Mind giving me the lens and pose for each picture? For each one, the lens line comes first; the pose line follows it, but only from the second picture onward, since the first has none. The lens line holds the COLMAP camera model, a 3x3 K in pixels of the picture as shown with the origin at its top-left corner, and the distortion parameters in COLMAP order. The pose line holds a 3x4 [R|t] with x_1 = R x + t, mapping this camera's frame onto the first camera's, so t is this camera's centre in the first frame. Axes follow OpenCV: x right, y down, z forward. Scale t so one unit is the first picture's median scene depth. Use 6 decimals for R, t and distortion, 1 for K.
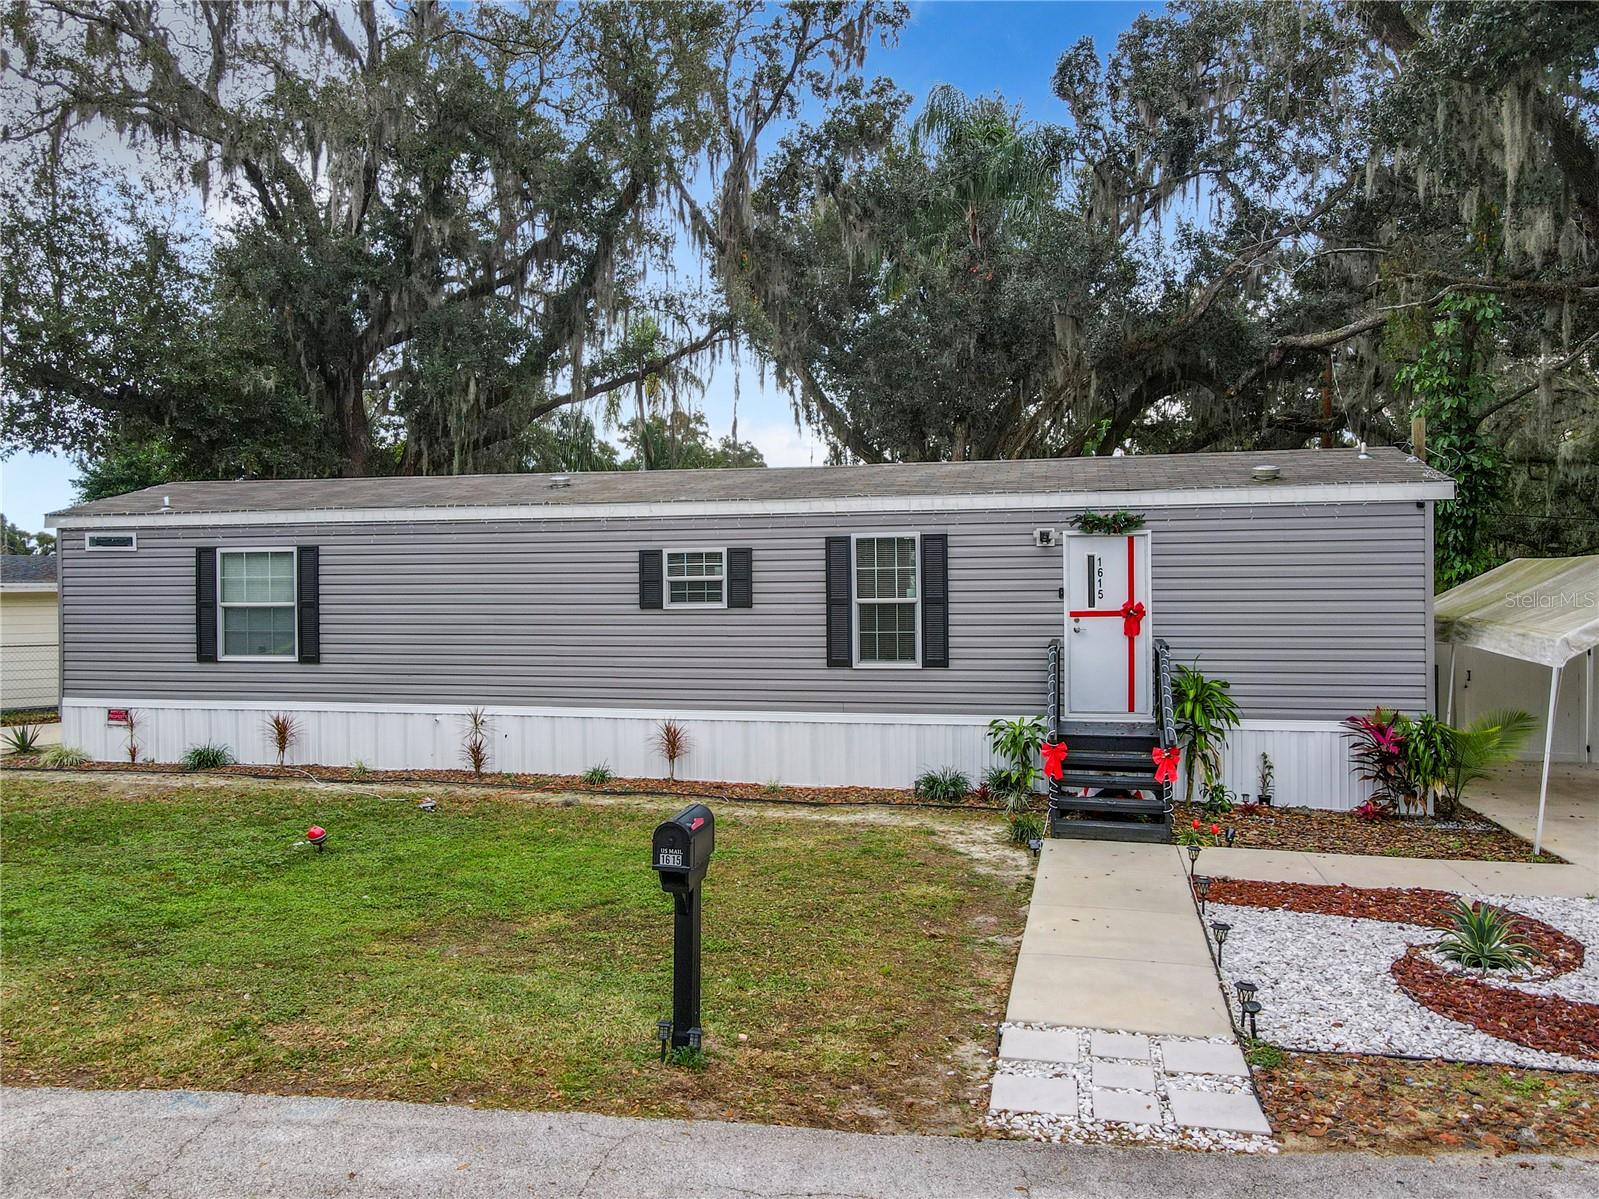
lens RADIAL K [[1185.8, 0, 786.4], [0, 1185.8, 594.2], [0, 0, 1]] dist [0.006777, 0.011204]
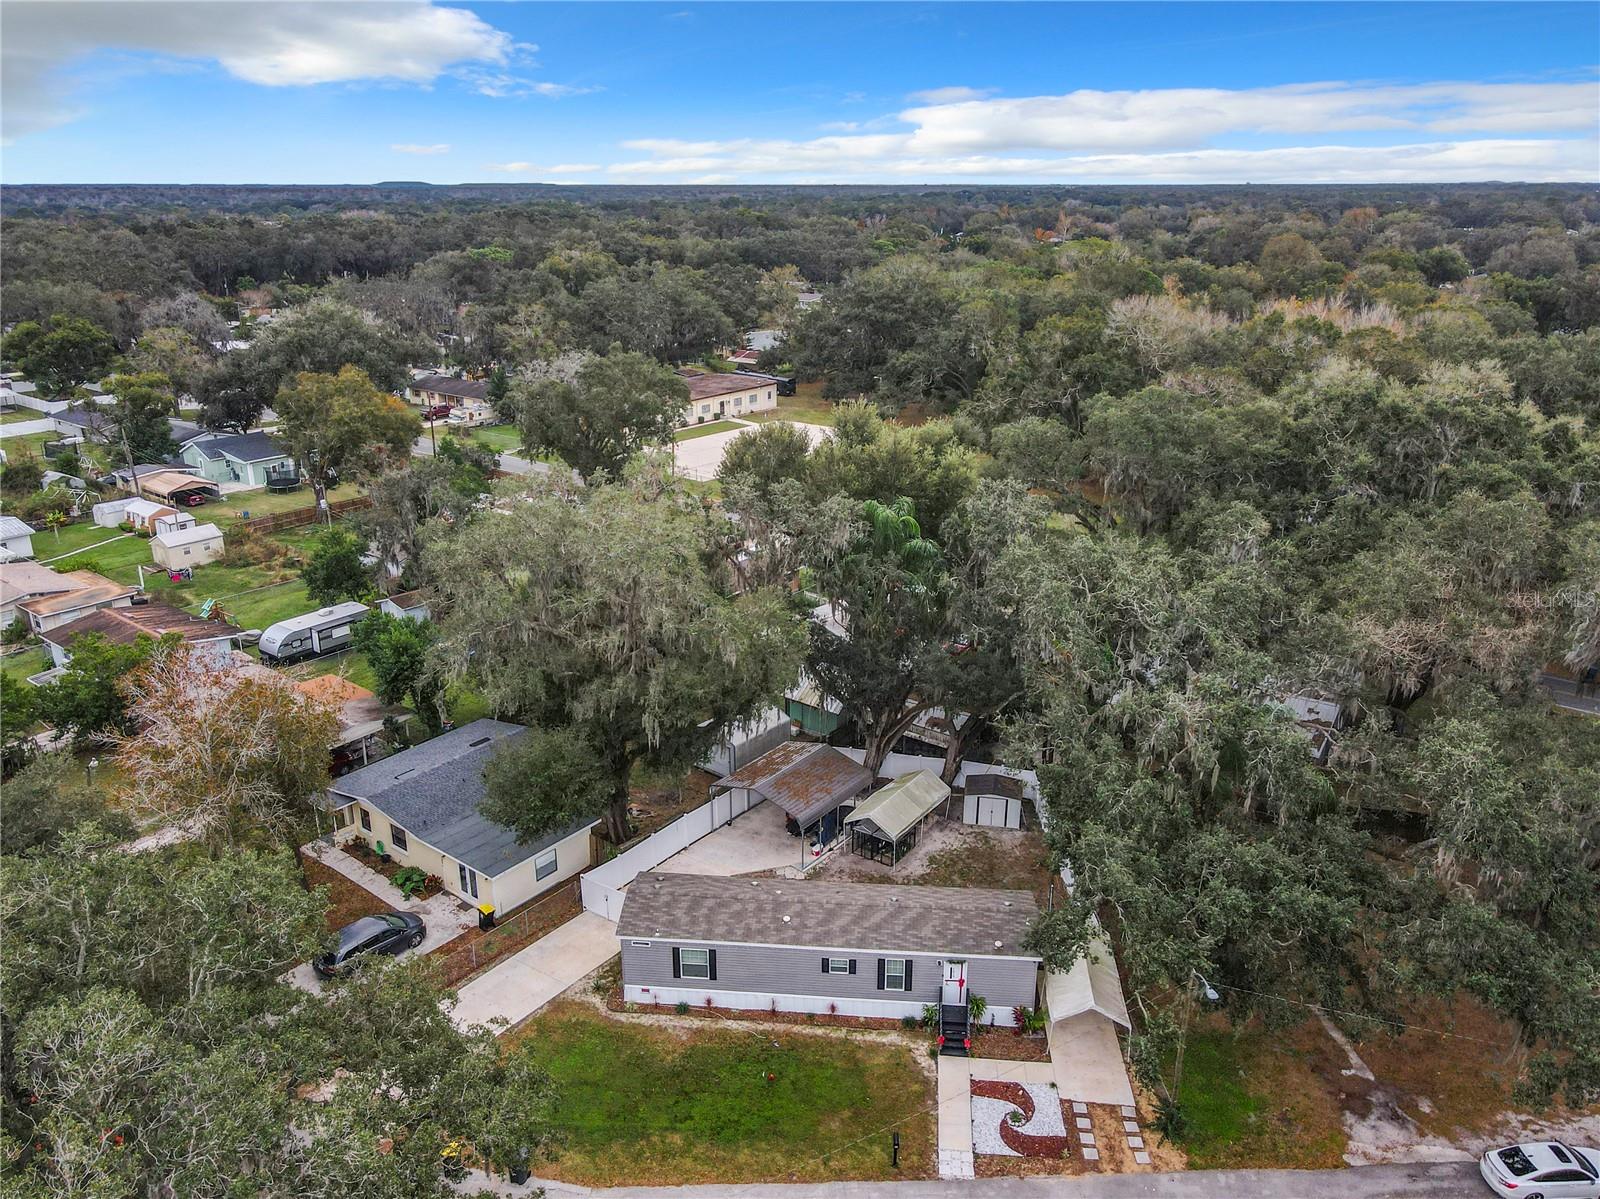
lens RADIAL K [[1170.8, 0, 783.2], [0, 1170.8, 601.1], [0, 0, 1]] dist [-0.010999, 0.002175]
pose [[0.990700, -0.045506, 0.128230, -0.639270], [0.001138, 0.945155, 0.326621, -2.174394], [-0.136061, -0.323438, 0.936416, -1.858569]]
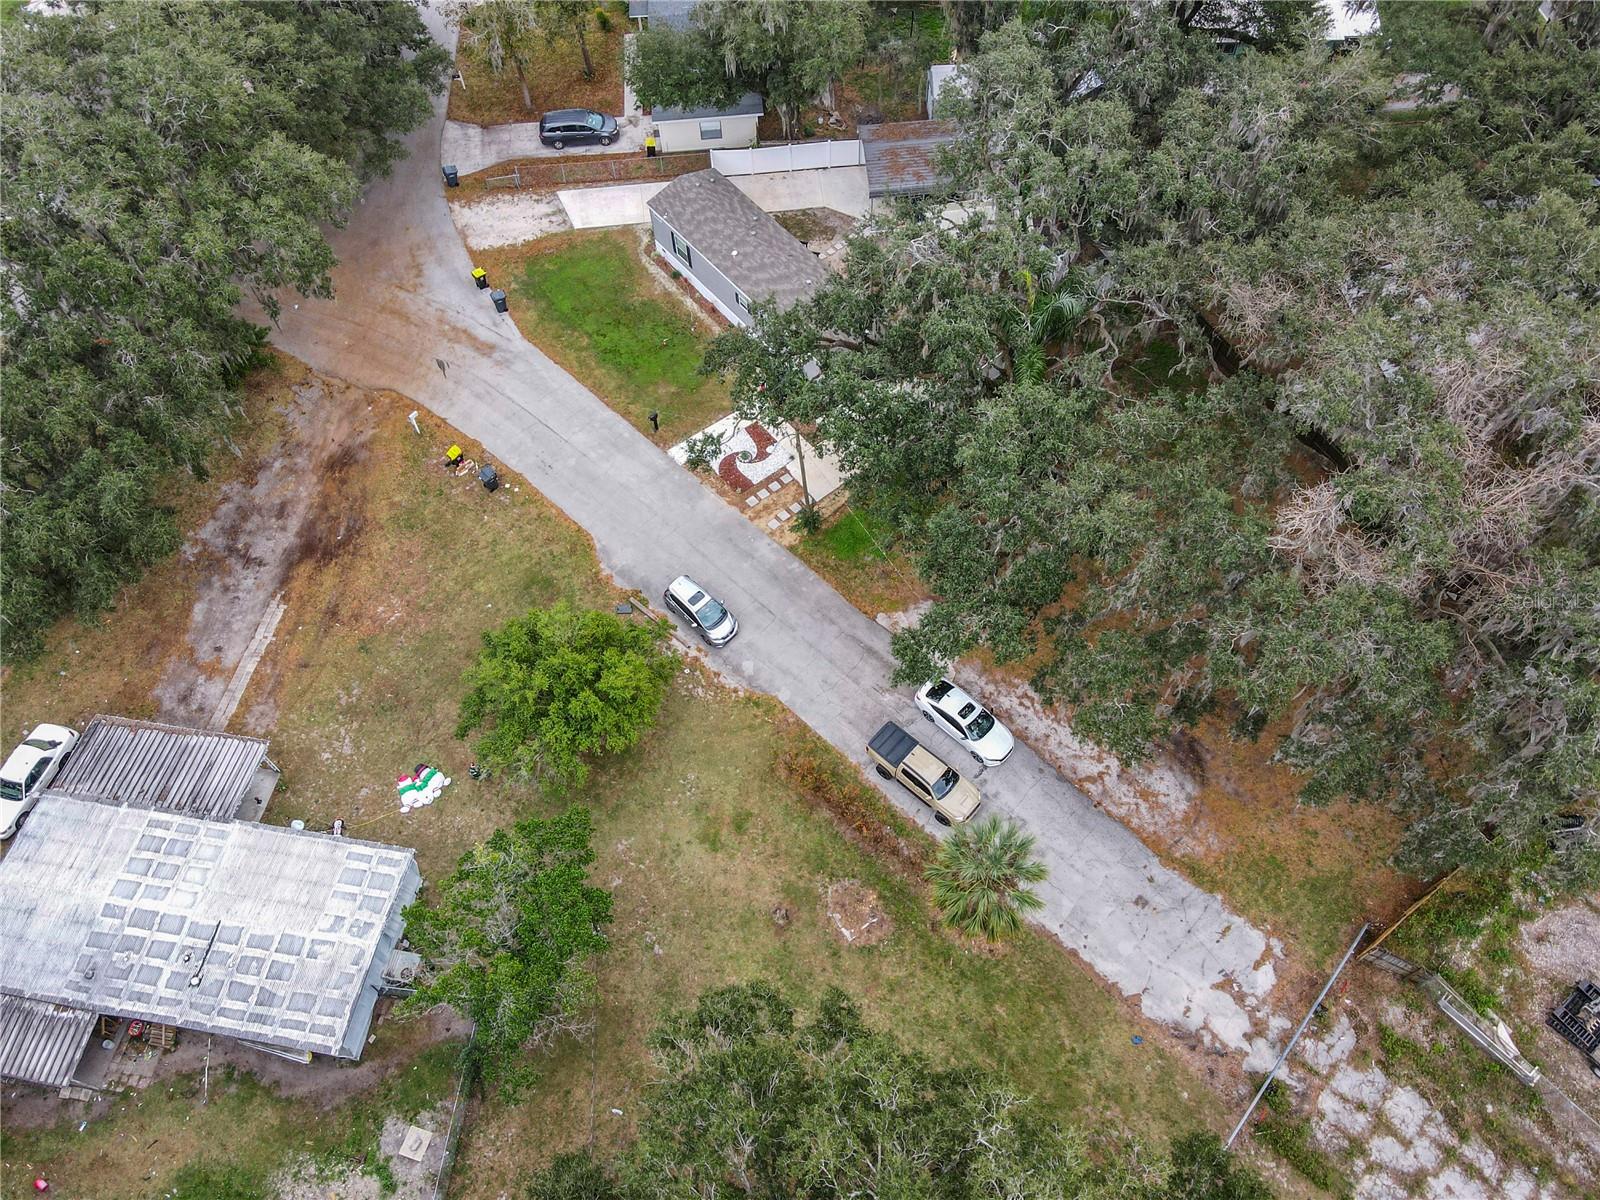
lens RADIAL K [[1158.0, 0, 793.6], [0, 1158.0, 581.9], [0, 0, 1]] dist [0.009541, 0.006352]
pose [[0.776553, 0.516455, -0.360886, 2.267535], [0.024159, 0.547958, 0.836157, -3.198519], [0.629588, -0.658039, 0.413042, -1.439882]]
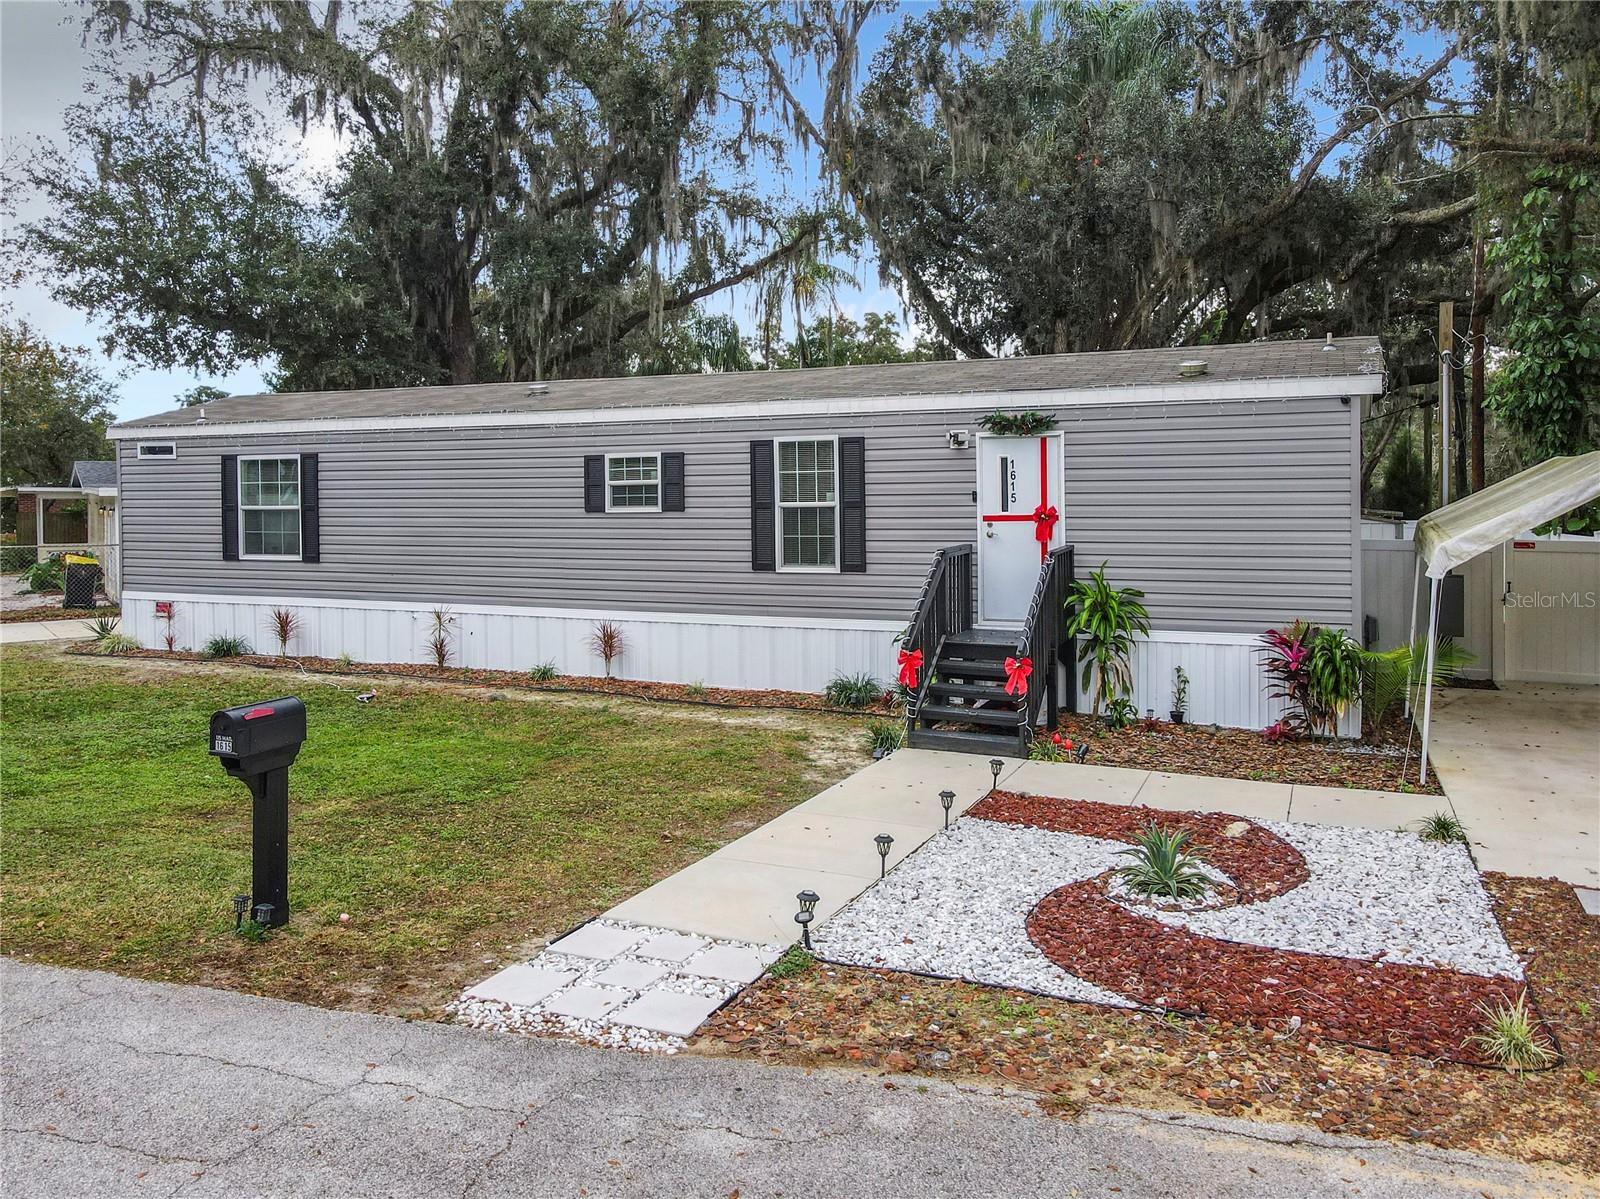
lens RADIAL K [[1205.3, 0, 801.3], [0, 1205.3, 509.3], [0, 0, 1]] dist [0.011344, 0.006355]
pose [[0.983272, 0.001170, -0.182140, 0.259196], [0.000657, 0.999950, 0.009972, -0.000479], [0.182143, -0.009925, 0.983222, 0.007618]]
